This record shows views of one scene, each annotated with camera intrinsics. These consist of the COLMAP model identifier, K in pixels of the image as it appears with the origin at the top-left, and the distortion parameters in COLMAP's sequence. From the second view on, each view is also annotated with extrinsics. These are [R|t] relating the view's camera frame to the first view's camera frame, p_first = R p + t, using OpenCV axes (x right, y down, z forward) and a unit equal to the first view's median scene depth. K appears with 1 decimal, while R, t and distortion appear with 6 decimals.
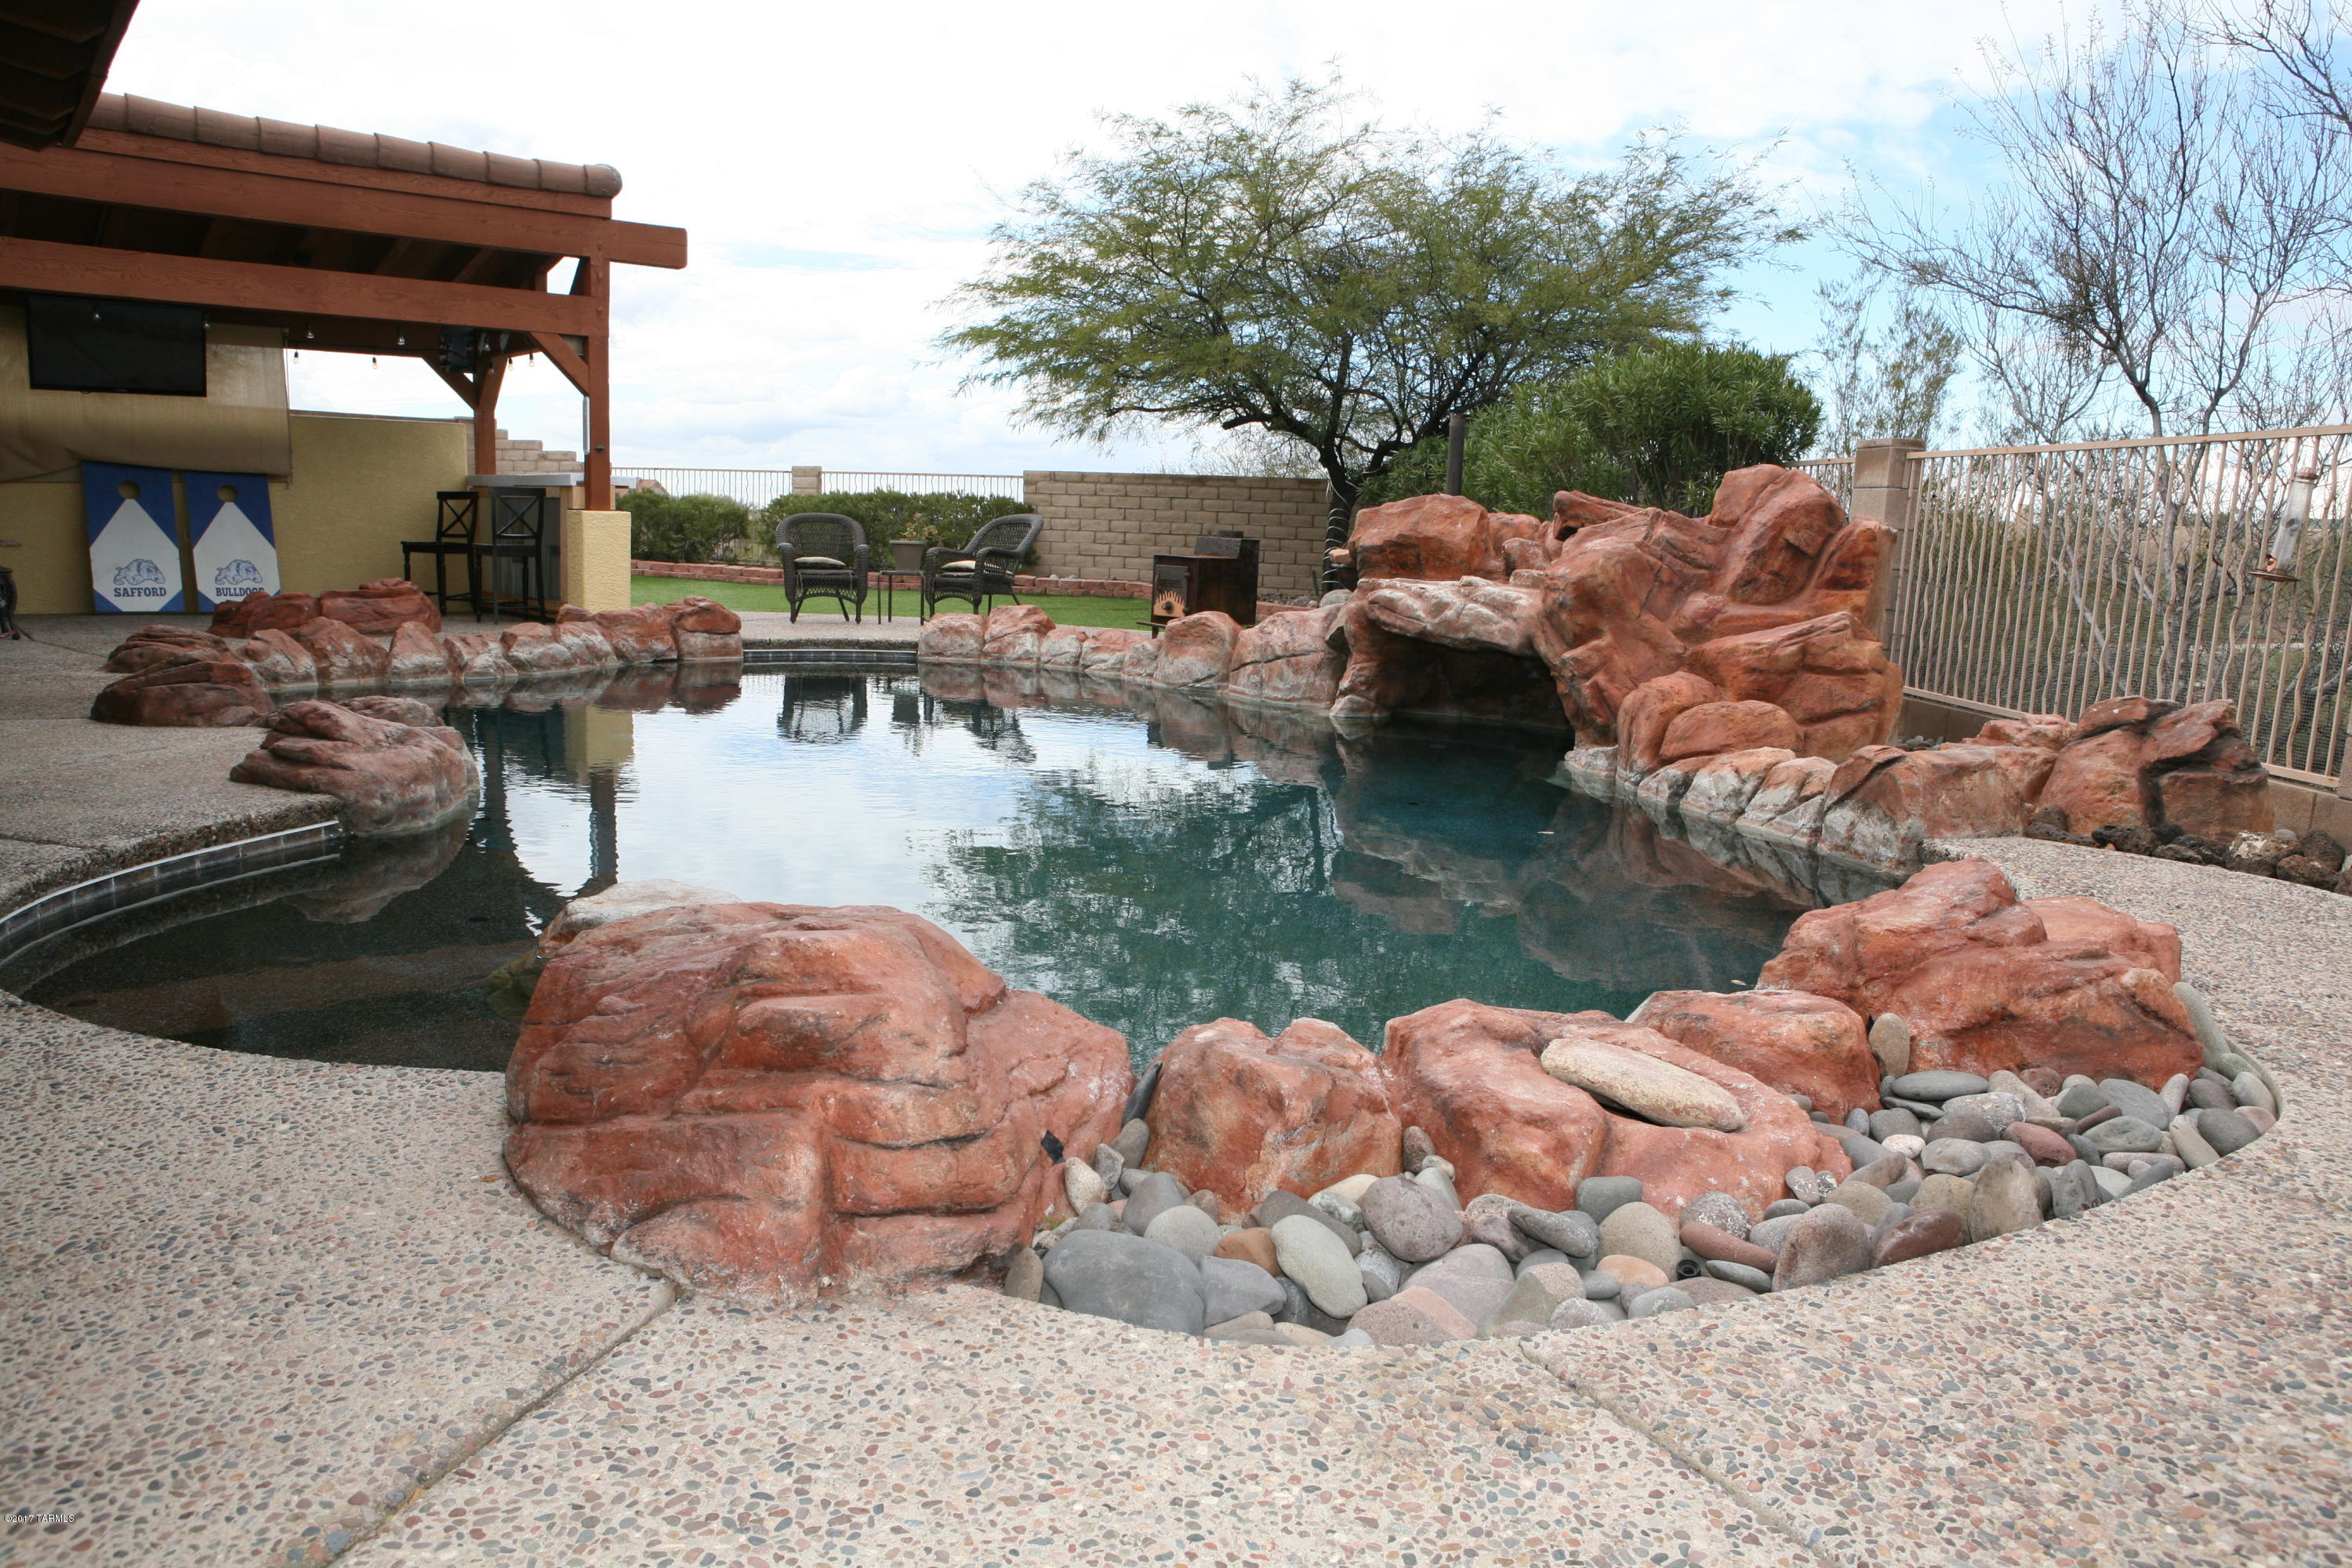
lens RADIAL K [[1628.6, 0, 1186.2], [0, 1628.6, 792.1], [0, 0, 1]] dist [-0.109467, 0.077603]
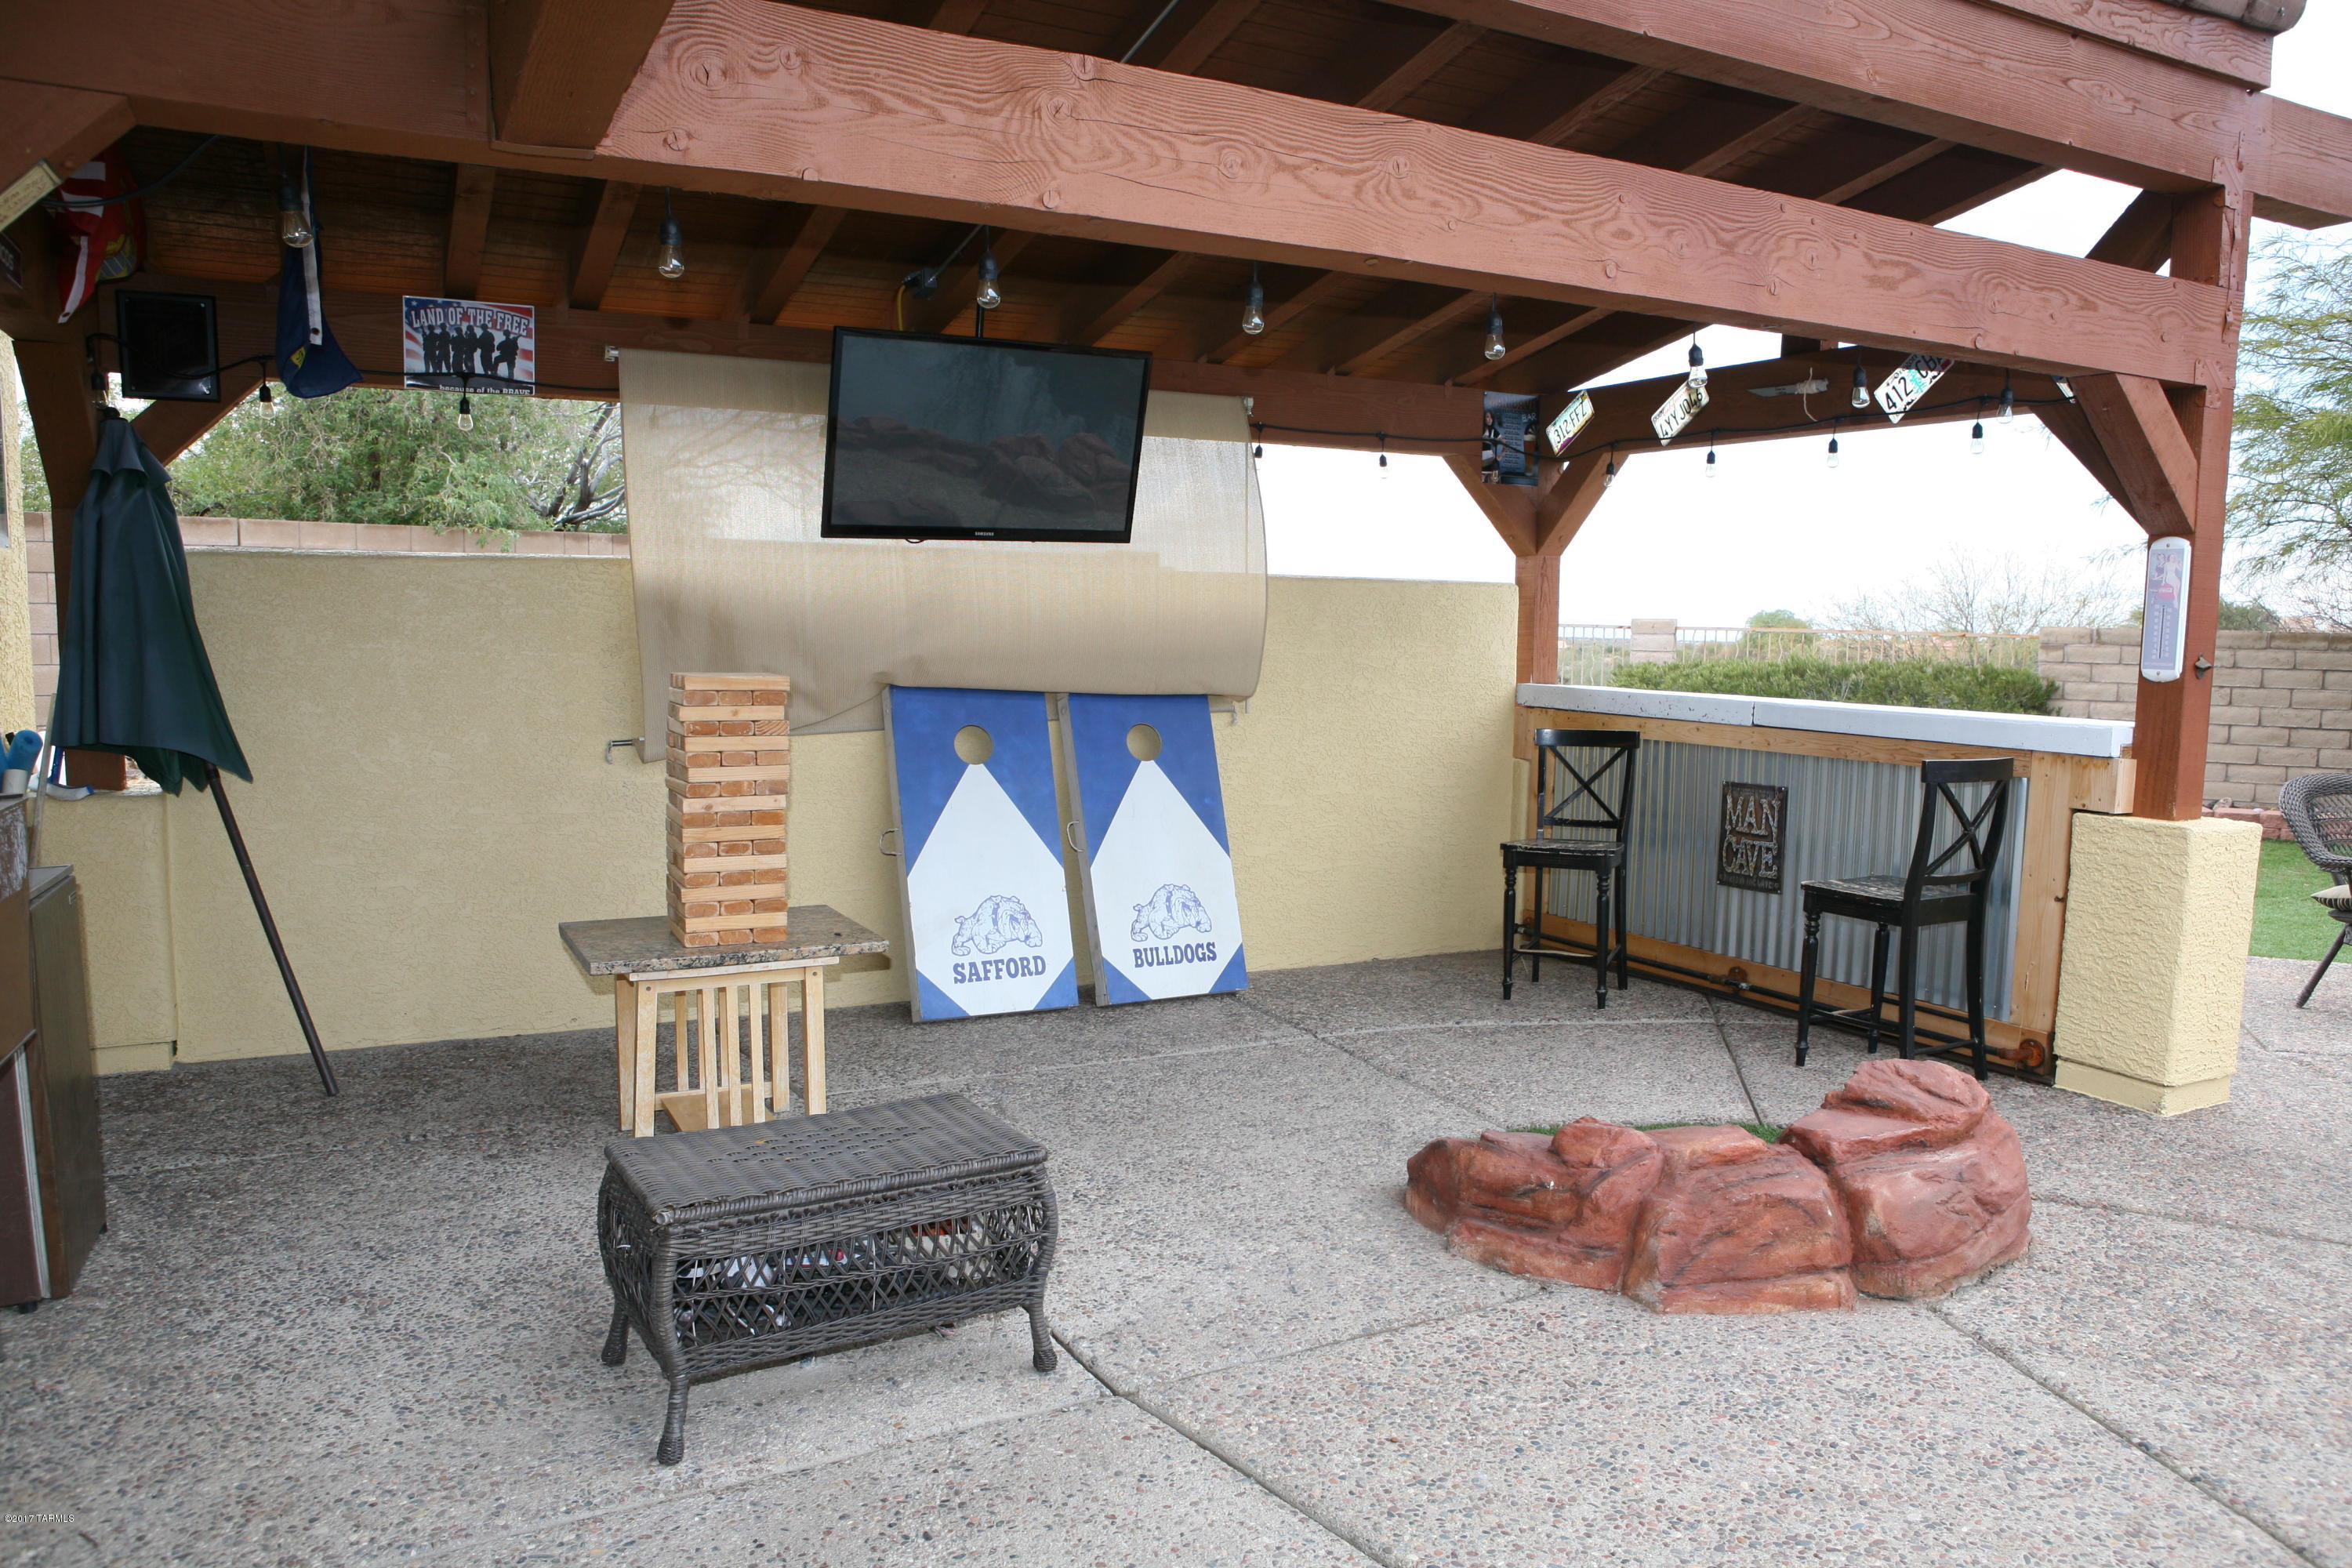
lens RADIAL K [[1628.6, 0, 1186.2], [0, 1628.6, 792.1], [0, 0, 1]] dist [-0.109467, 0.077603]
pose [[0.978401, 0.001301, -0.206711, -0.578115], [-0.014791, 0.997858, -0.063730, -0.167725], [0.206185, 0.065411, 0.976324, 0.614718]]
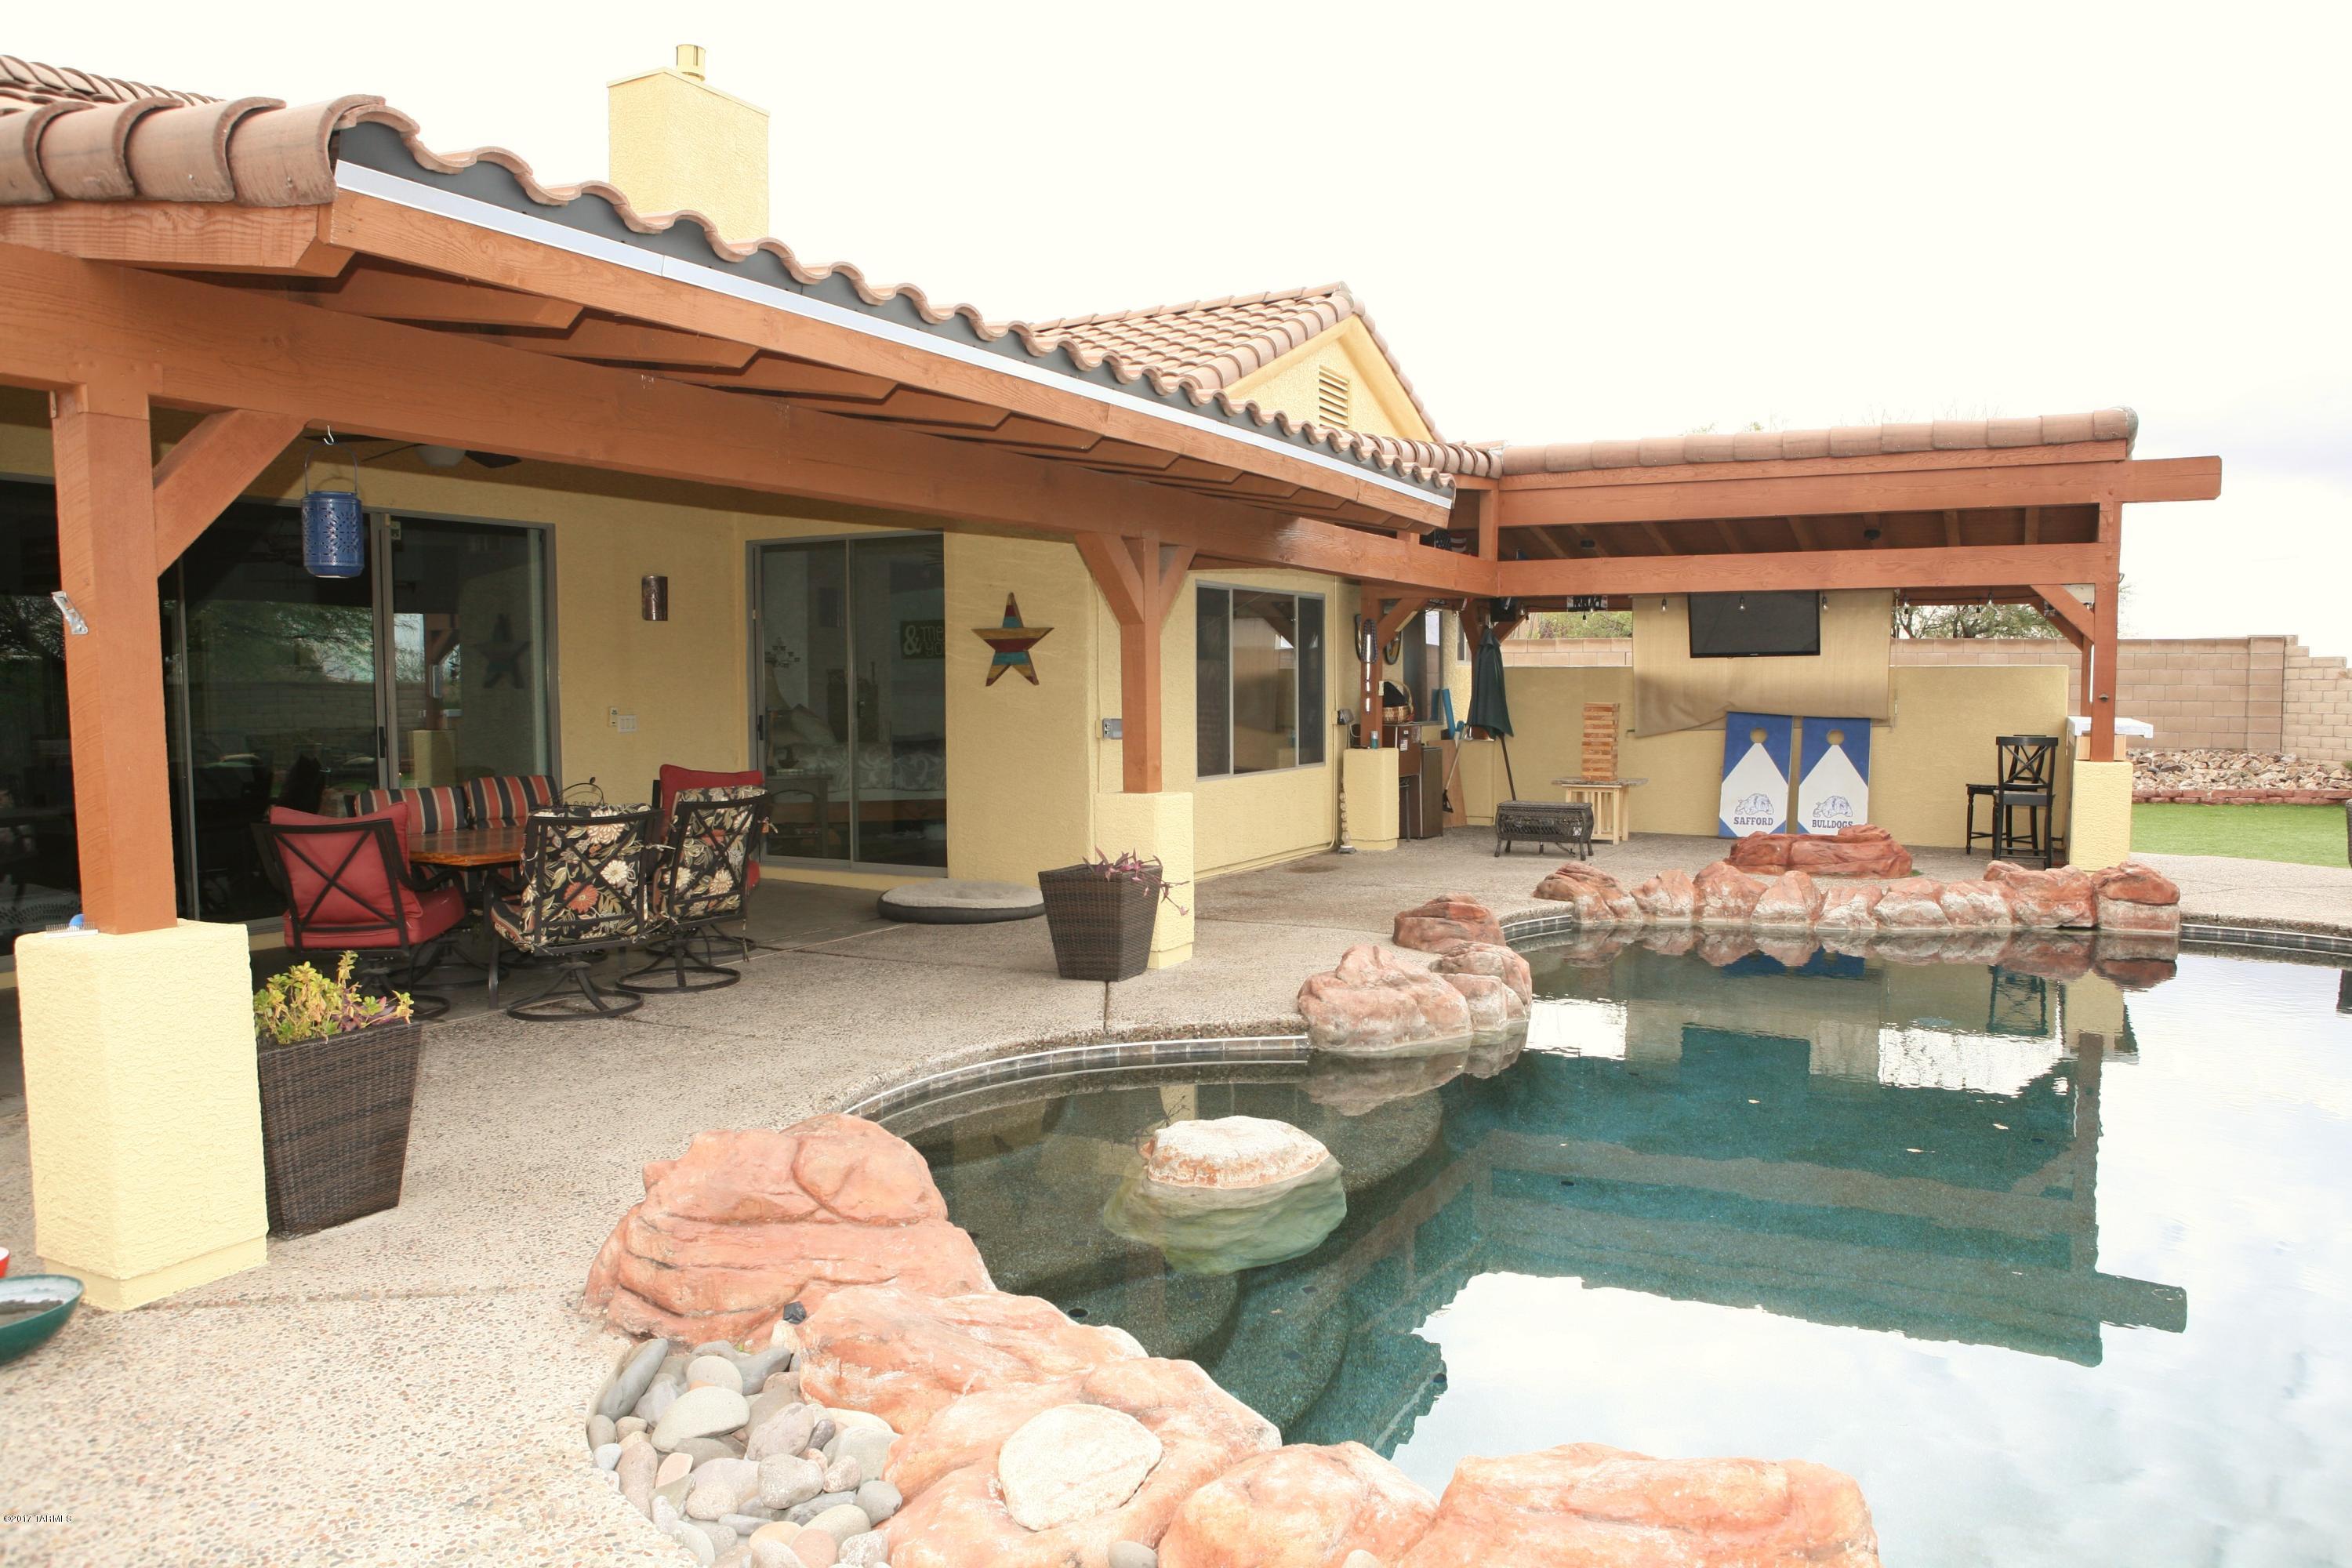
lens RADIAL K [[1628.6, 0, 1186.2], [0, 1628.6, 792.1], [0, 0, 1]] dist [-0.109467, 0.077603]
pose [[0.398858, 0.024886, -0.916675, 0.309742], [-0.135915, 0.990195, -0.032256, -0.057964], [0.906885, 0.137455, 0.398330, 0.142543]]
